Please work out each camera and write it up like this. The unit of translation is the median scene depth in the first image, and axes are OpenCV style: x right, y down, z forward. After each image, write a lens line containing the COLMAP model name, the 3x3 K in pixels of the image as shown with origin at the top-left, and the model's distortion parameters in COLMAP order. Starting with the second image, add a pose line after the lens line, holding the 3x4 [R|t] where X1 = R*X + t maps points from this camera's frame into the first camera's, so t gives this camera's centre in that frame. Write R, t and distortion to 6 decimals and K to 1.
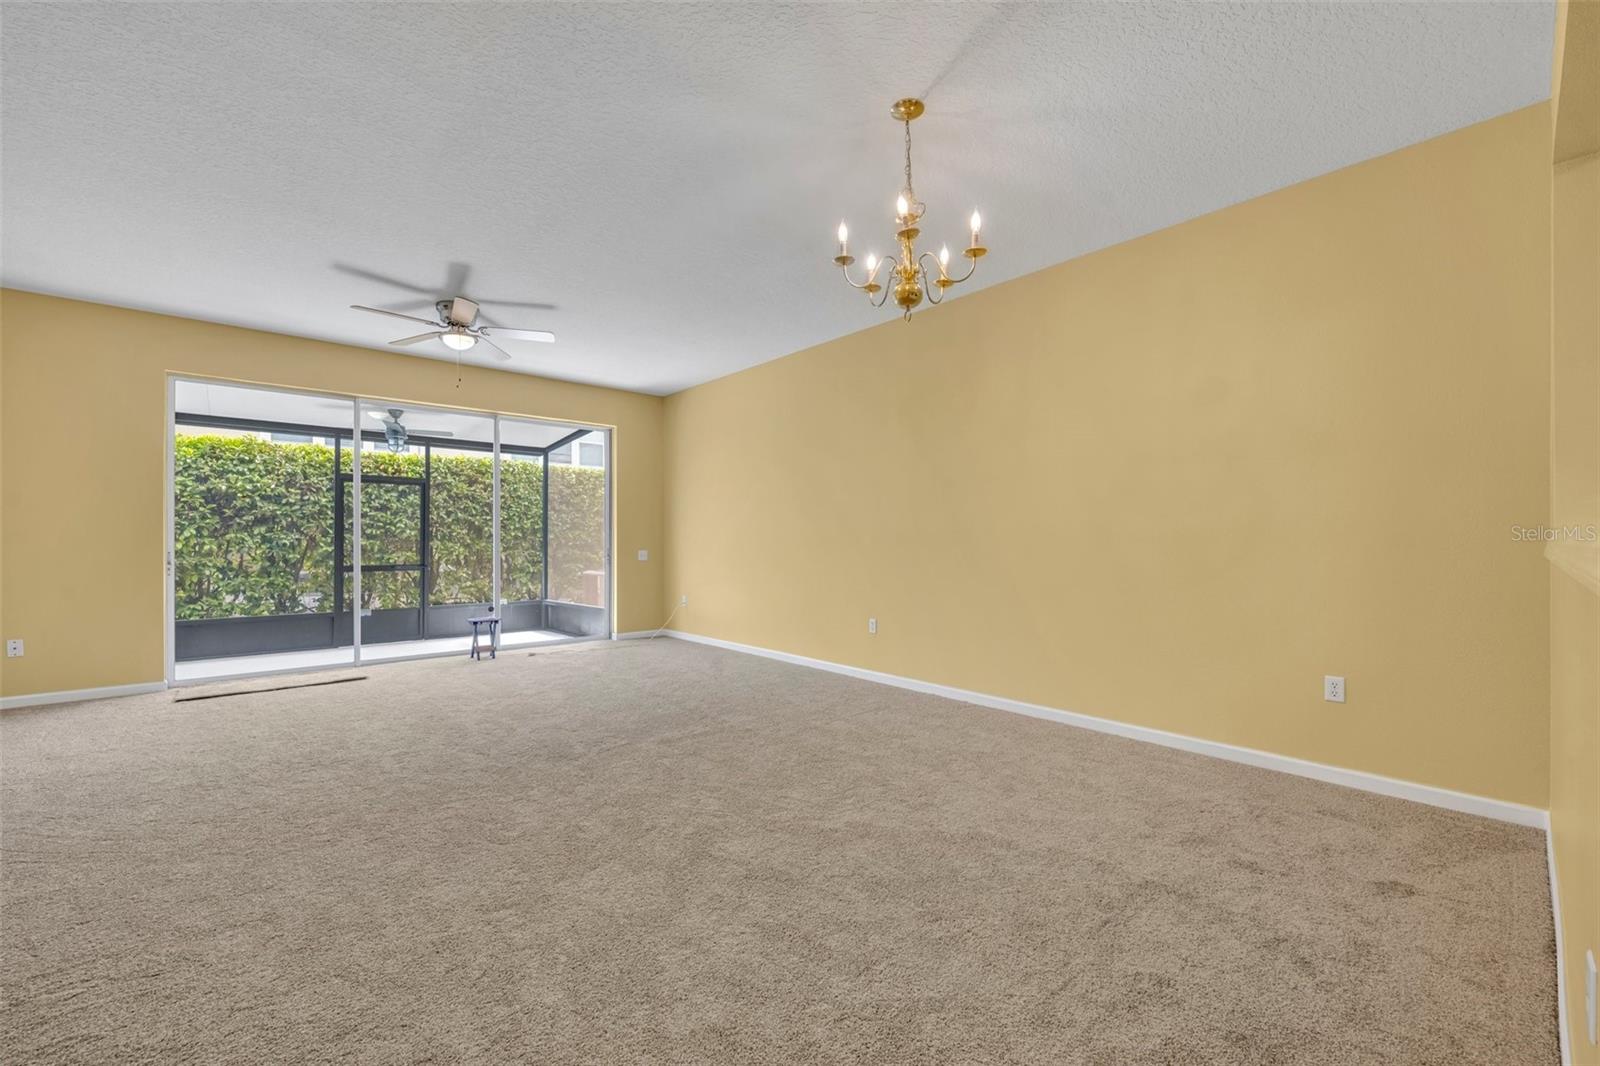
lens RADIAL K [[642.8, 0, 791.4], [0, 642.8, 534.3], [0, 0, 1]] dist [0.000034, -0.000278]
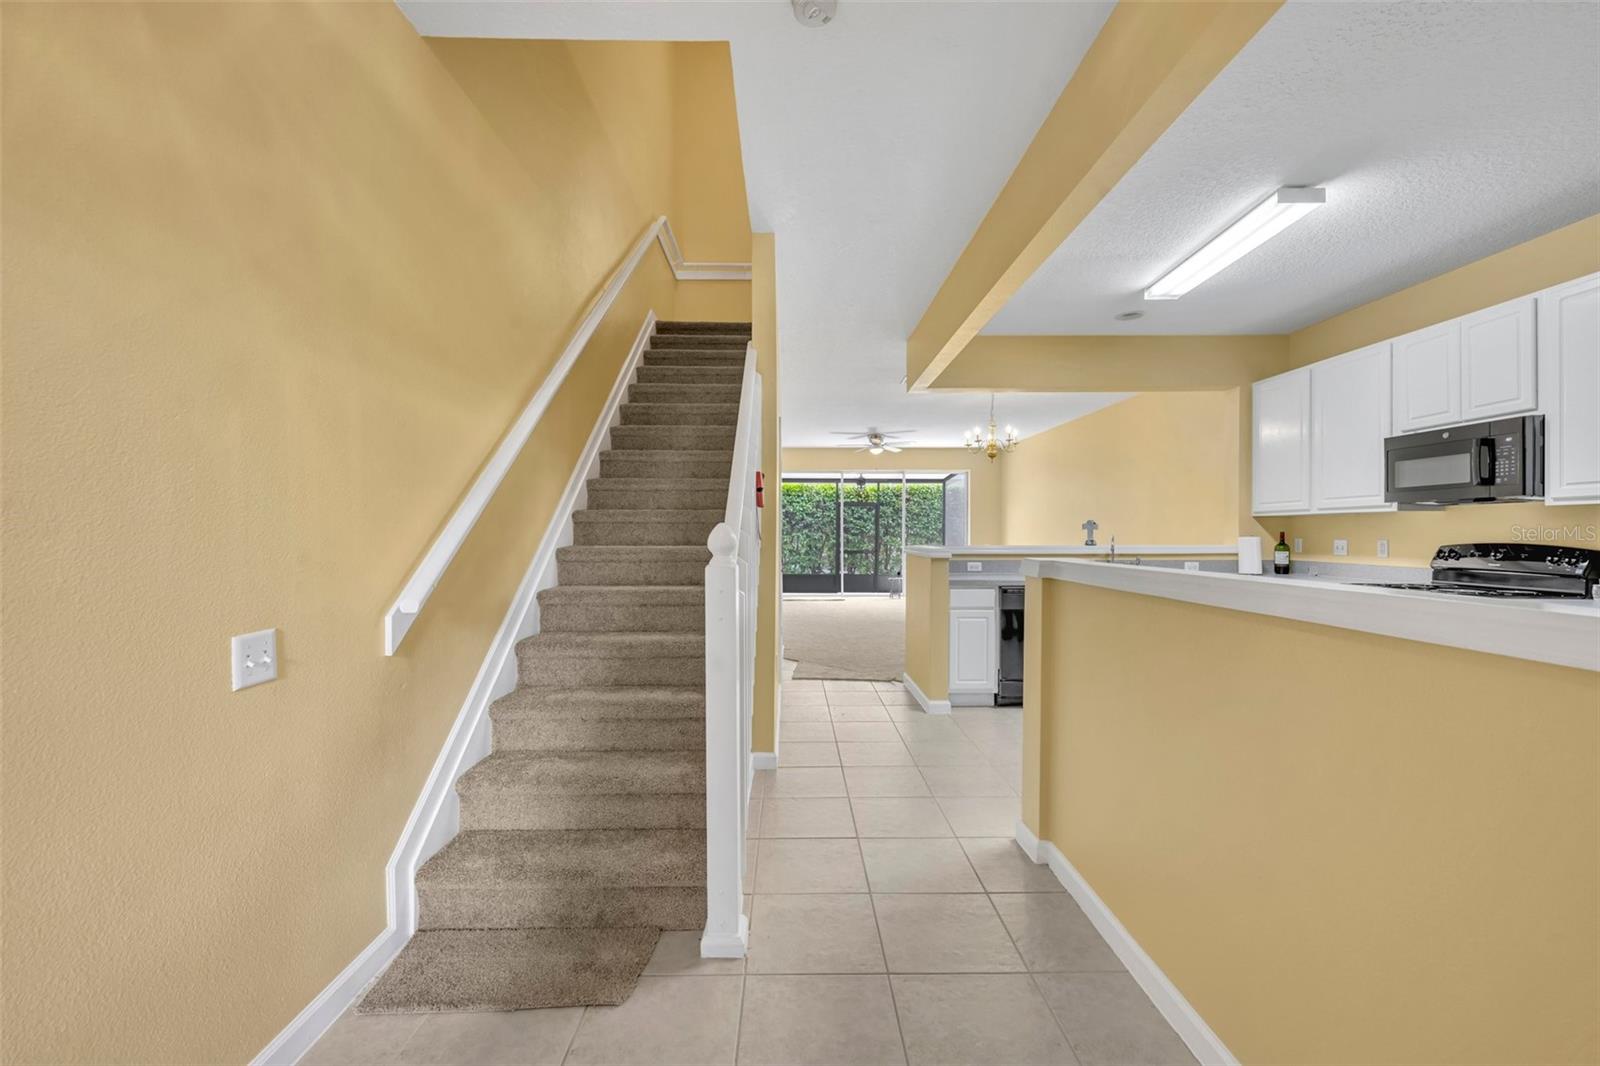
lens RADIAL K [[665.4, 0, 789.4], [0, 665.4, 529.9], [0, 0, 1]] dist [0.016012, -0.001765]
pose [[0.762597, 0.000468, -0.646874, 0.434101], [0.001520, 0.999996, 0.002515, -0.015314], [0.646872, -0.002901, 0.762593, -0.561800]]
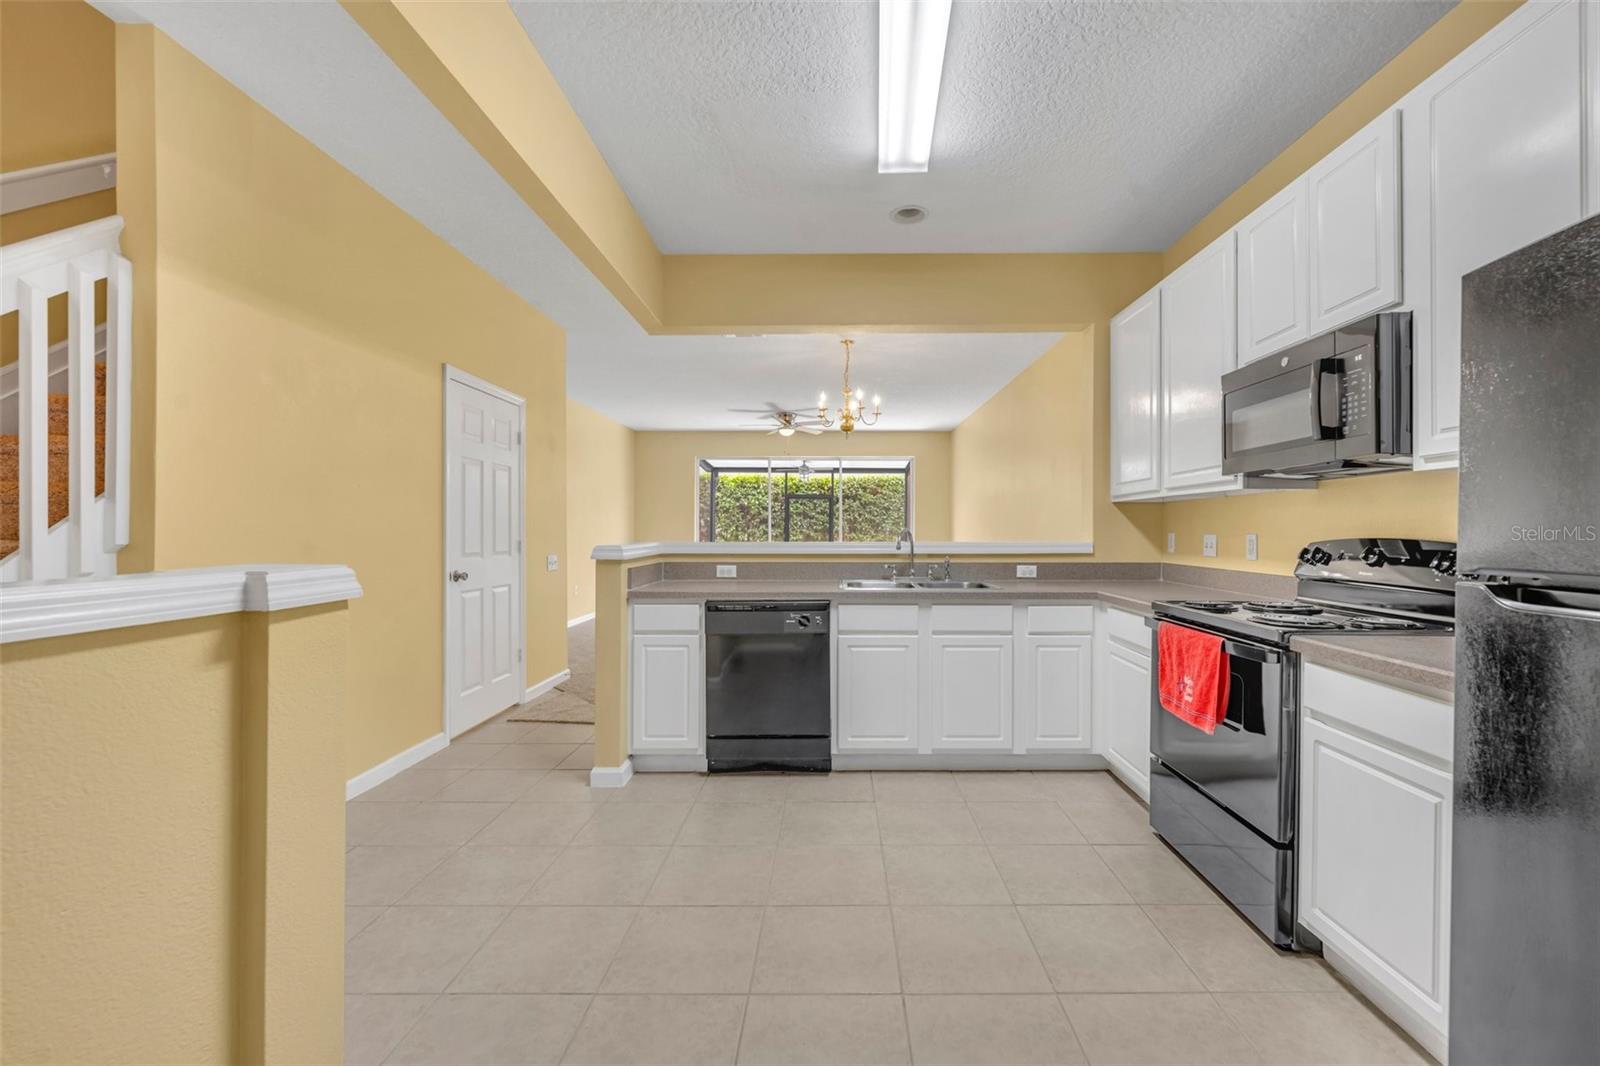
lens RADIAL K [[665.4, 0, 820.0], [0, 665.4, 526.0], [0, 0, 1]] dist [0.016012, -0.001765]
pose [[0.733230, -0.002125, -0.679978, 0.533667], [0.003803, 0.999992, 0.000976, -0.010242], [0.679970, -0.003301, 0.733232, -0.231444]]
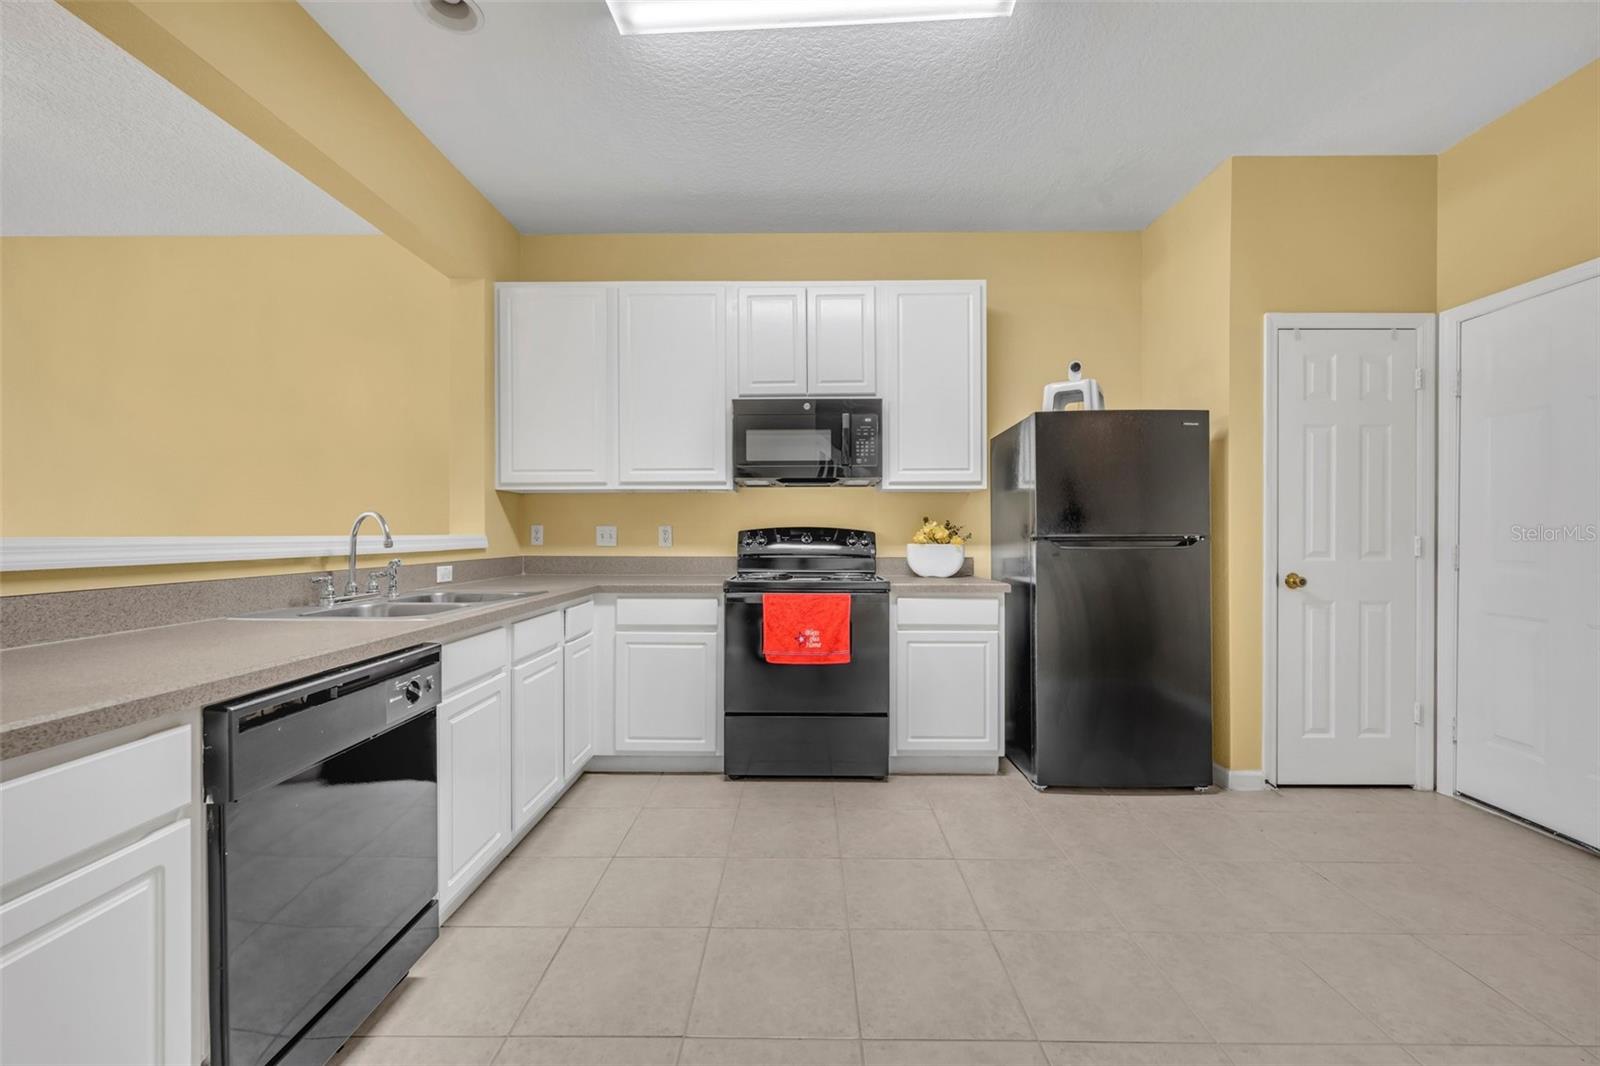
lens RADIAL K [[665.4, 0, 790.6], [0, 665.4, 534.3], [0, 0, 1]] dist [0.016012, -0.001765]
pose [[0.669892, 0.000750, 0.742458, 0.145394], [-0.005725, 0.999975, 0.004156, -0.000006], [-0.742437, -0.007034, 0.669880, -0.155400]]
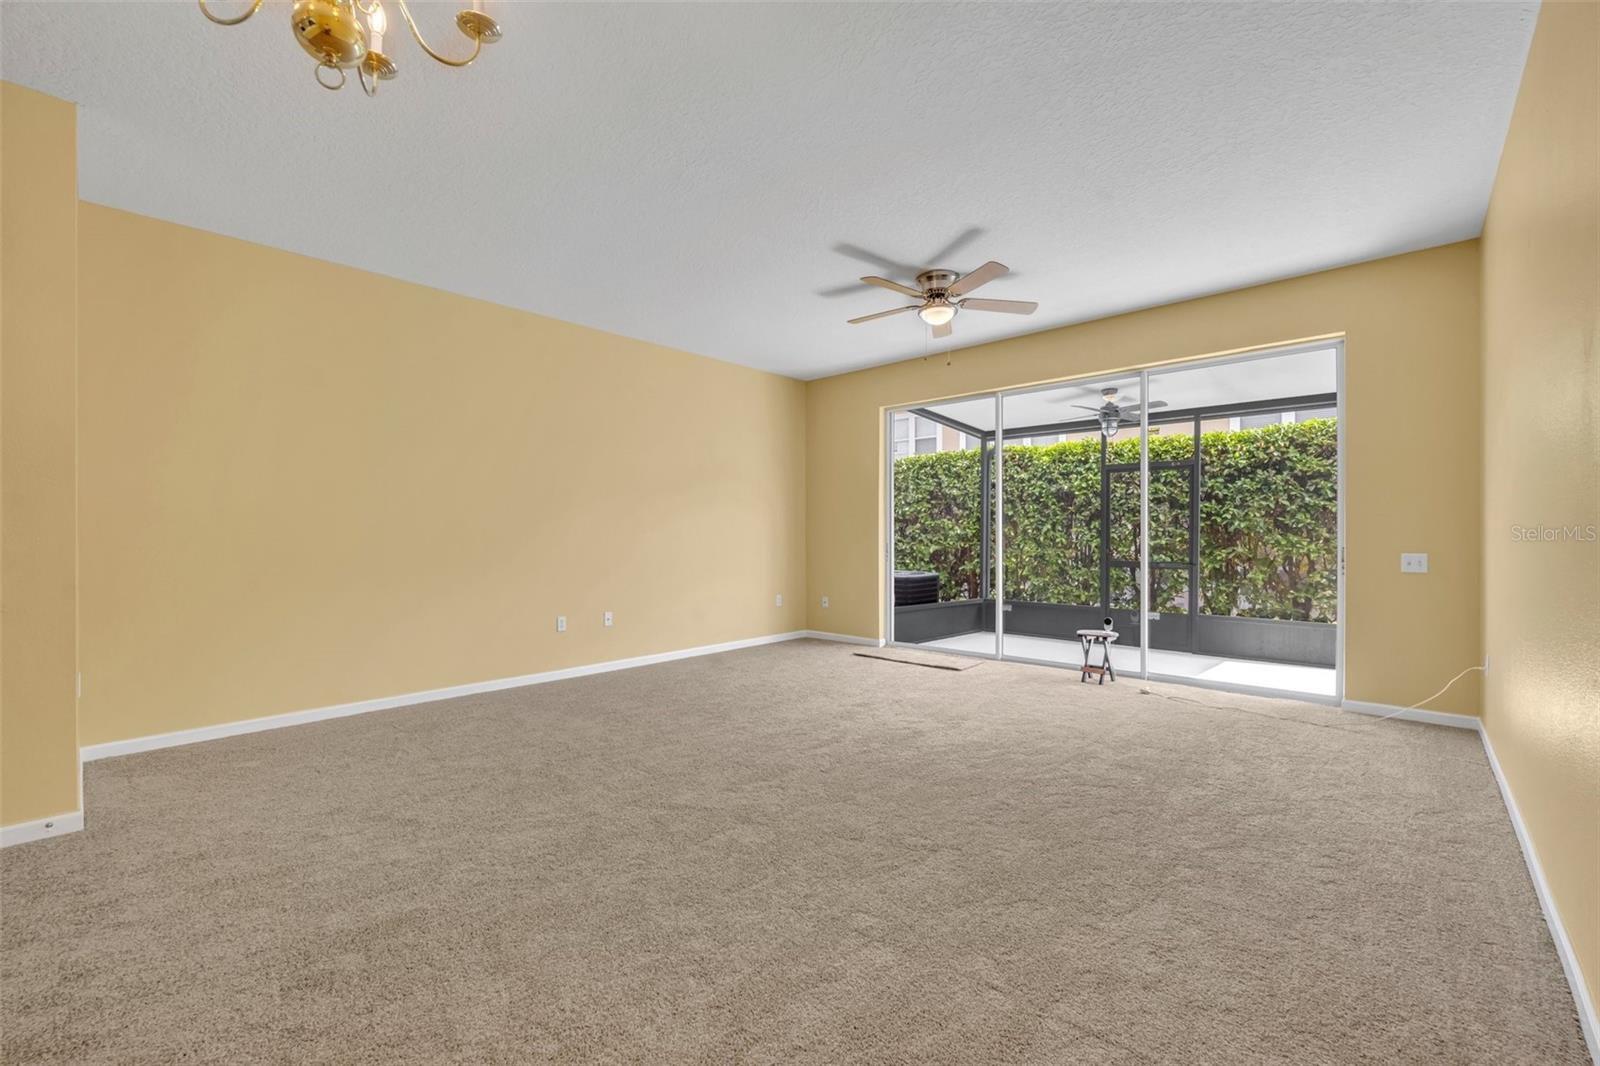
lens RADIAL K [[665.4, 0, 823.2], [0, 665.4, 533.6], [0, 0, 1]] dist [0.016012, -0.001765]
pose [[0.131504, -0.000355, -0.991316, 0.222780], [0.010105, 0.999948, 0.000982, 0.003240], [0.991264, -0.010146, 0.131501, 0.405853]]
